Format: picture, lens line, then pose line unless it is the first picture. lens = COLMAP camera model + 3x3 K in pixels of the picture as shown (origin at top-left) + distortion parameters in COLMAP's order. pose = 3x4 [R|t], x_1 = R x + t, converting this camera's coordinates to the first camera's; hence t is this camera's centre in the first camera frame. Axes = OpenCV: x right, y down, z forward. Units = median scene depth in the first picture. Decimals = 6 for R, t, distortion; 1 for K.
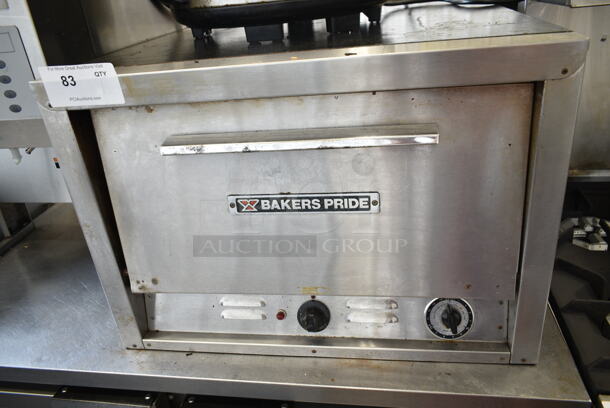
lens RADIAL K [[460.5, 0, 305.0], [0, 460.5, 204.0], [0, 0, 1]] dist [-0.008678, -0.002376]
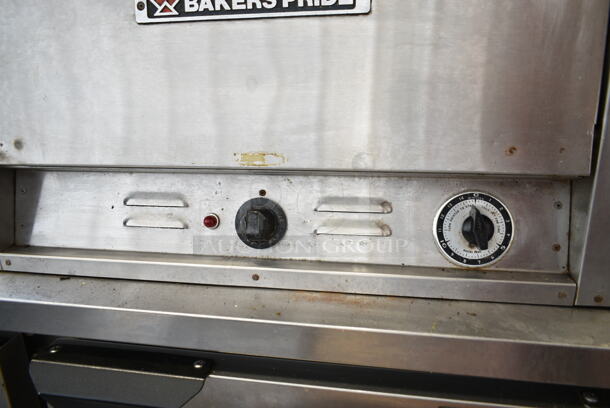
lens RADIAL K [[460.5, 0, 305.0], [0, 460.5, 204.0], [0, 0, 1]] dist [-0.008678, -0.002376]
pose [[0.997278, 0.073703, -0.002311, 0.091174], [-0.073183, 0.985429, -0.153540, 0.355328], [-0.009040, 0.153291, 0.988140, 0.413502]]
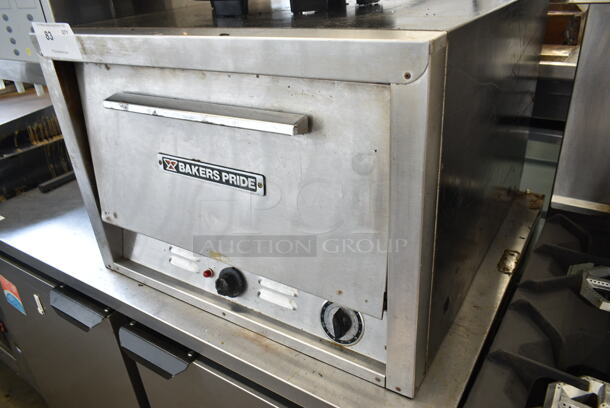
lens RADIAL K [[464.3, 0, 305.0], [0, 464.3, 204.0], [0, 0, 1]] dist [-0.002696, 0.000256]
pose [[0.911888, 0.218537, -0.347421, 0.575801], [-0.199865, 0.975756, 0.089185, -0.069513], [0.358489, -0.011890, 0.933458, 0.076316]]
